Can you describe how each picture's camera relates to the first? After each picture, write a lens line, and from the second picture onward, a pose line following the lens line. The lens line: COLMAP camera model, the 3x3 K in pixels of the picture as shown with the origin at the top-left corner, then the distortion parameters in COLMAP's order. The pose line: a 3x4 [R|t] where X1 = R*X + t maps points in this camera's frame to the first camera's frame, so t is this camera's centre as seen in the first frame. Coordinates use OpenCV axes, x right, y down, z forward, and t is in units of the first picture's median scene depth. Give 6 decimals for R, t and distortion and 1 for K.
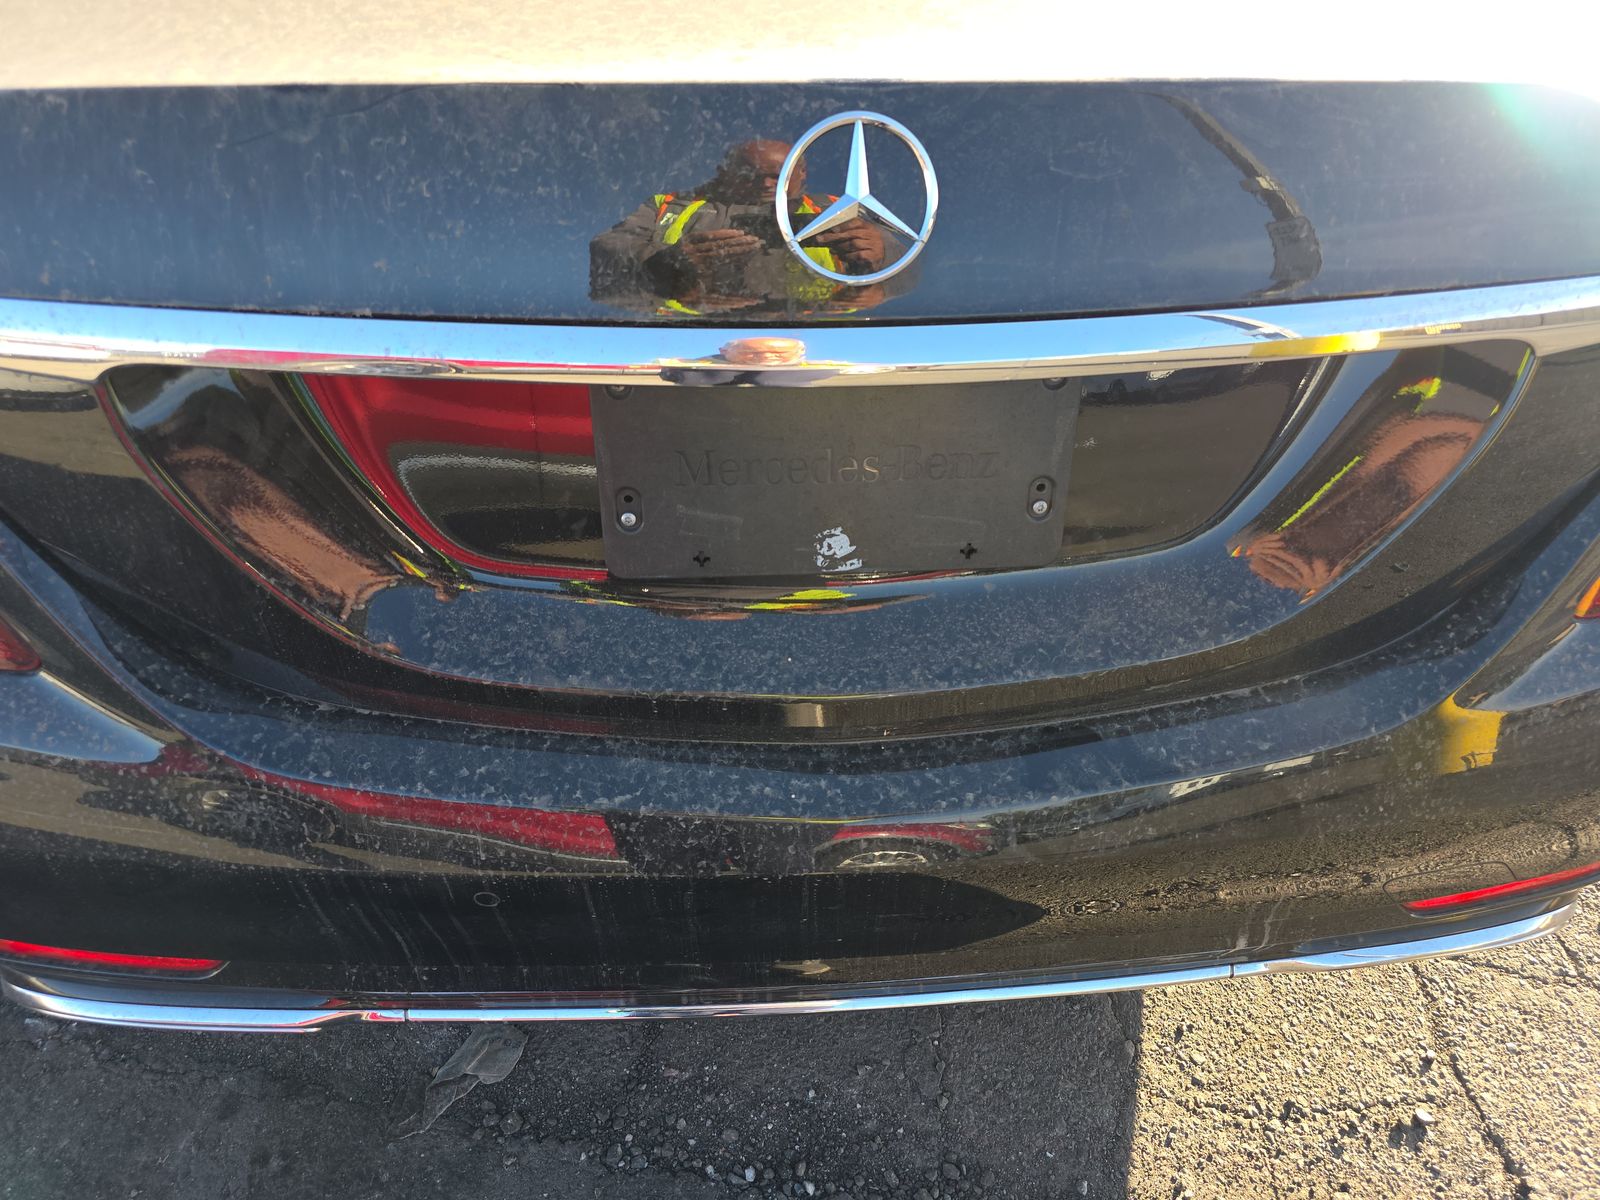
lens RADIAL K [[1089.5, 0, 791.4], [0, 1089.5, 620.4], [0, 0, 1]] dist [0.033053, -0.032510]
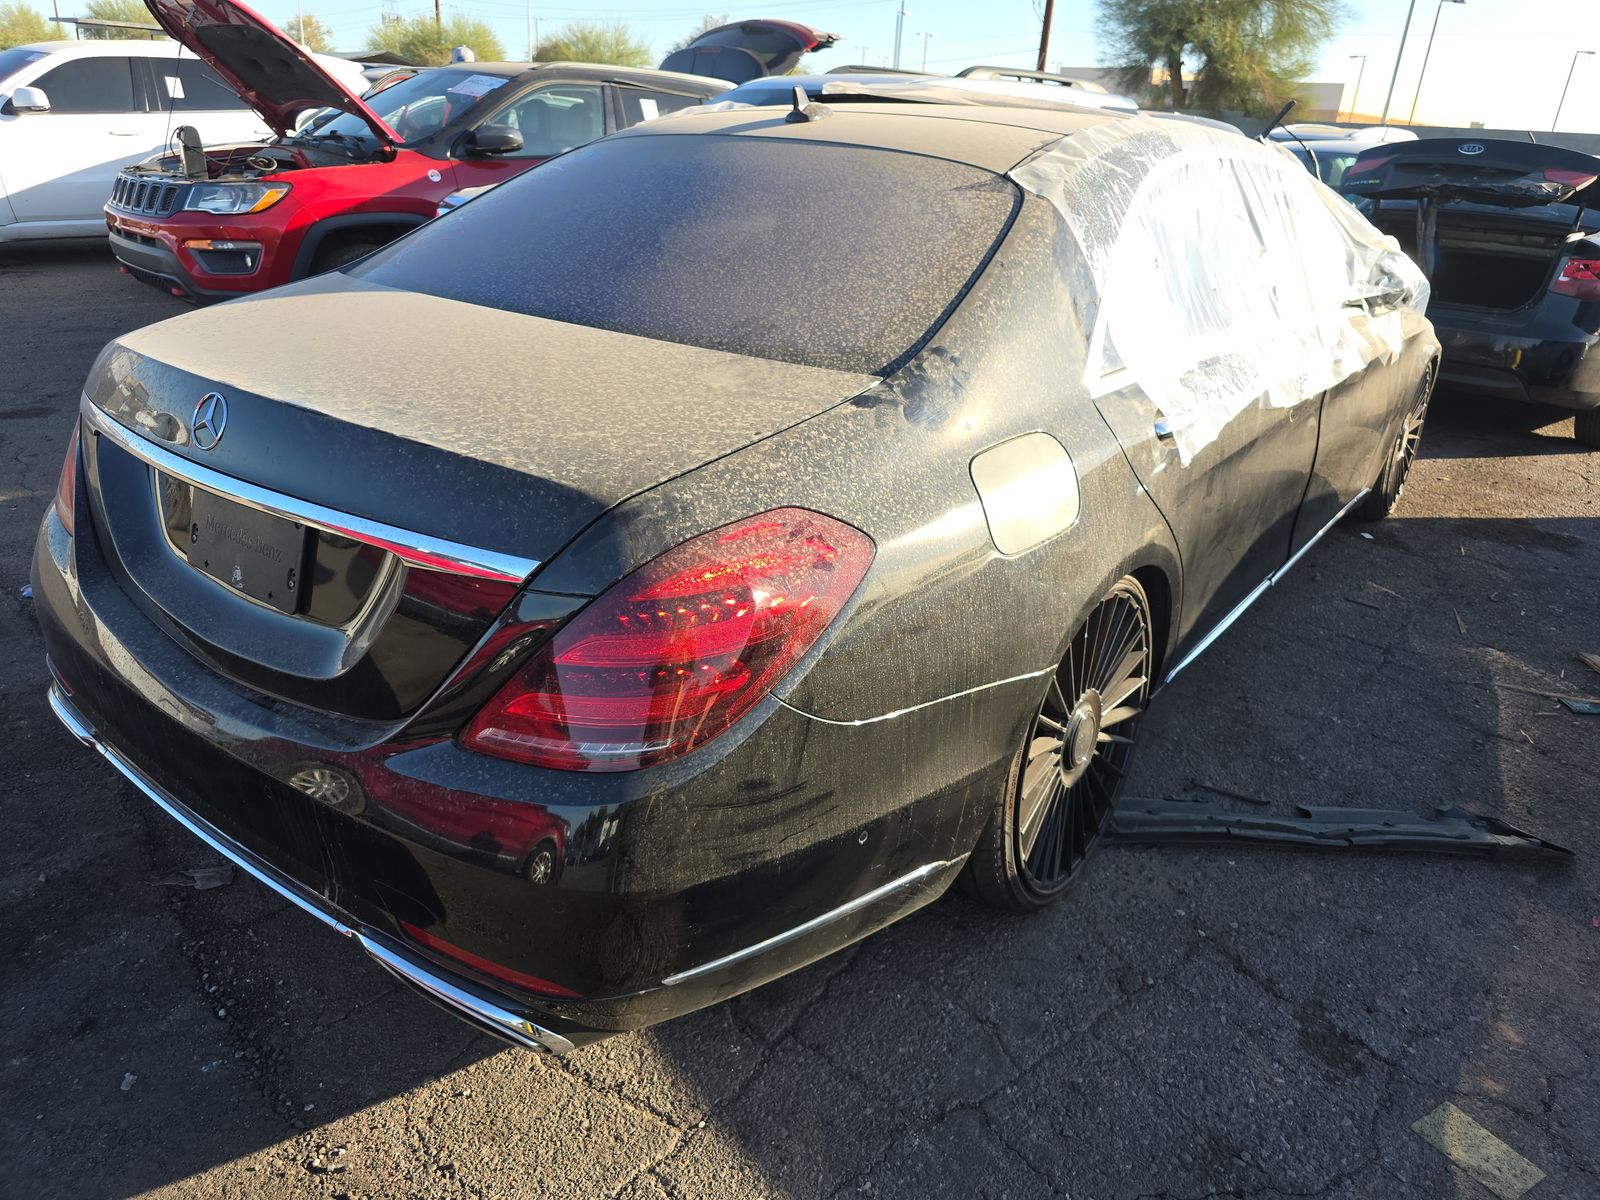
lens RADIAL K [[1089.5, 0, 804.5], [0, 1089.5, 600.0], [0, 0, 1]] dist [0.033053, -0.032510]
pose [[0.759277, 0.275264, -0.589685, 1.398370], [-0.471508, 0.857233, -0.206957, -0.066247], [0.448530, 0.435179, 0.780667, -0.131087]]
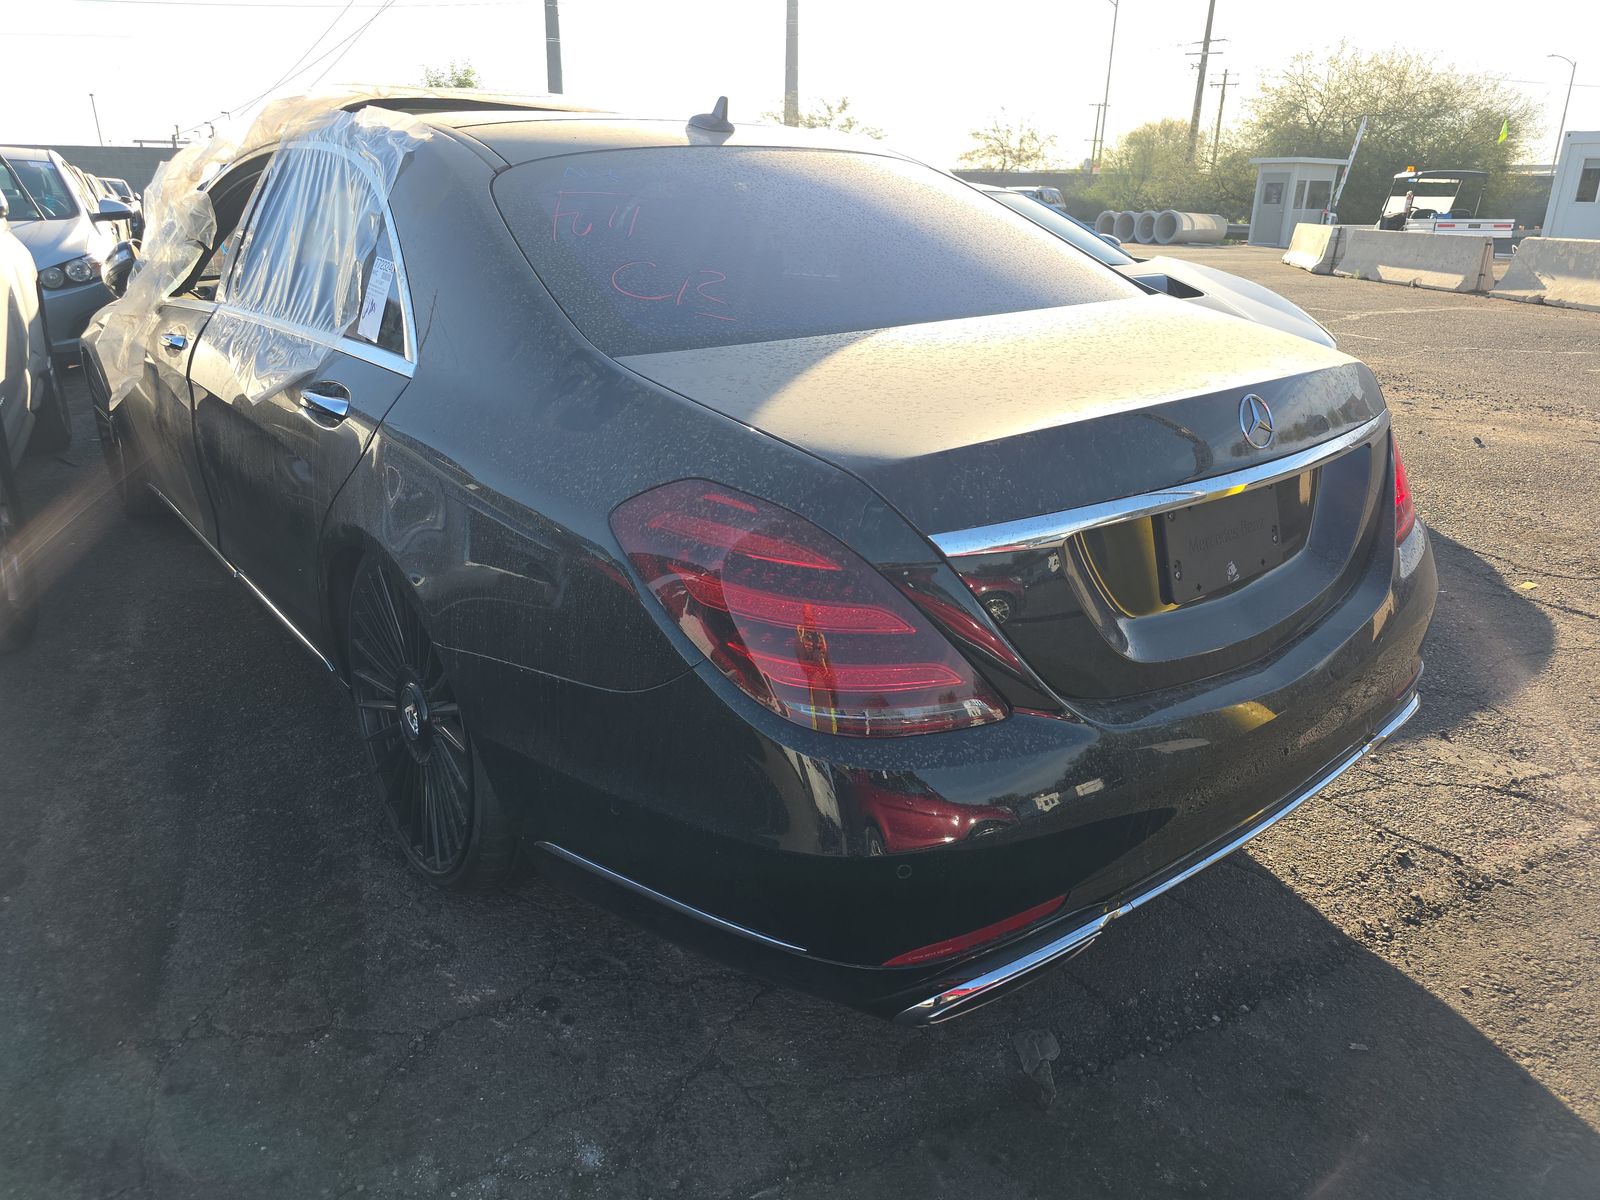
lens RADIAL K [[1089.5, 0, 795.4], [0, 1089.5, 599.8], [0, 0, 1]] dist [0.033053, -0.032510]
pose [[0.812484, -0.226661, 0.537117, -1.226444], [0.411107, 0.876005, -0.252202, 0.118641], [-0.413353, 0.425722, 0.804922, -0.287763]]
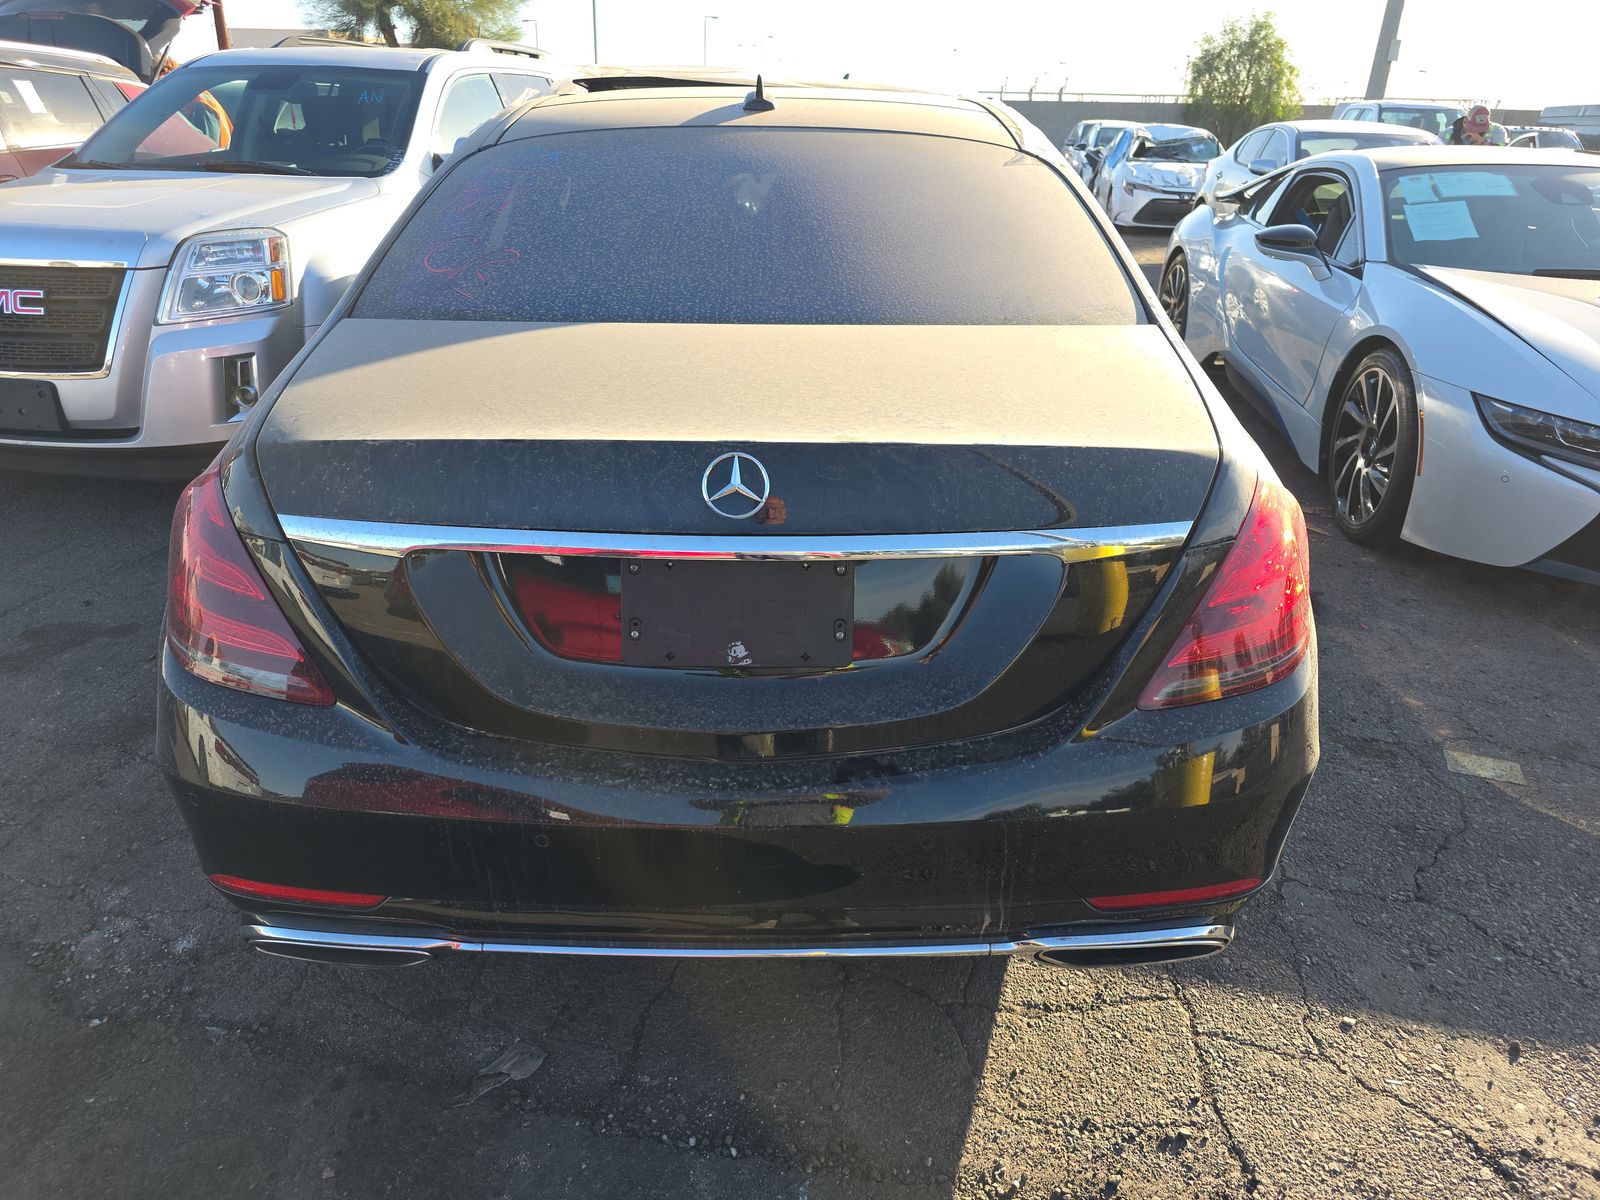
lens RADIAL K [[1089.5, 0, 798.5], [0, 1089.5, 594.5], [0, 0, 1]] dist [0.033053, -0.032510]
pose [[0.998420, 0.018814, -0.052940, 0.156653], [-0.035717, 0.939893, -0.339595, 0.309169], [0.043369, 0.340950, 0.939081, -0.550459]]
